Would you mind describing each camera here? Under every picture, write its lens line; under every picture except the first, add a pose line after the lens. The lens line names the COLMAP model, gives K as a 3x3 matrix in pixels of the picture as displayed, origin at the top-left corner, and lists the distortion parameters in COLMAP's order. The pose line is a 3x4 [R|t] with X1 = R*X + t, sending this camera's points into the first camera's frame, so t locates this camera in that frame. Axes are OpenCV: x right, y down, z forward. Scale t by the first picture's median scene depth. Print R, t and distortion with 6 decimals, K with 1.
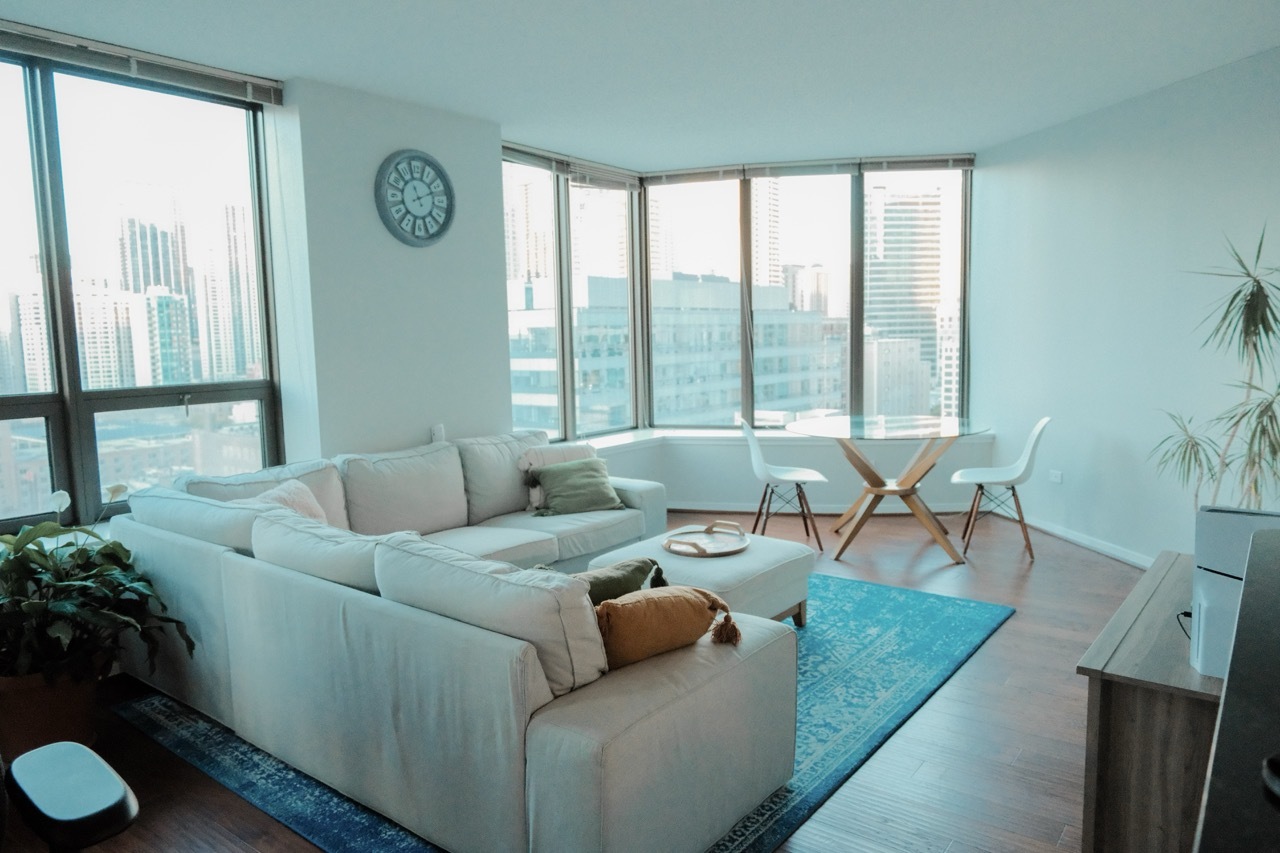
lens RADIAL K [[862.6, 0, 638.0], [0, 862.6, 432.6], [0, 0, 1]] dist [-0.012055, -0.006831]
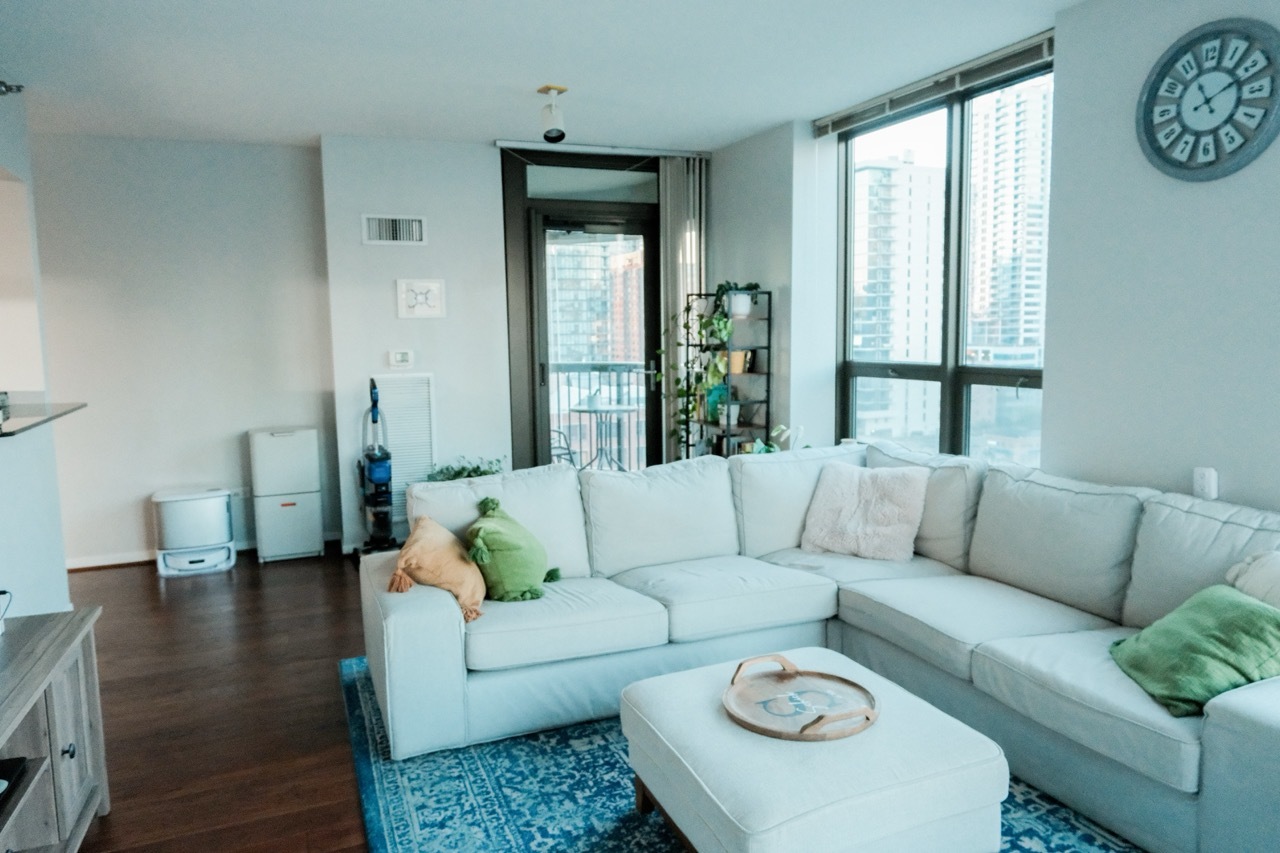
lens RADIAL K [[862.6, 0, 642.0], [0, 862.6, 428.3], [0, 0, 1]] dist [-0.012055, -0.006831]
pose [[-0.502084, 0.129860, -0.855013, 0.504590], [-0.074140, 0.978559, 0.192161, -0.129469], [0.861635, 0.159871, -0.481691, 0.980455]]
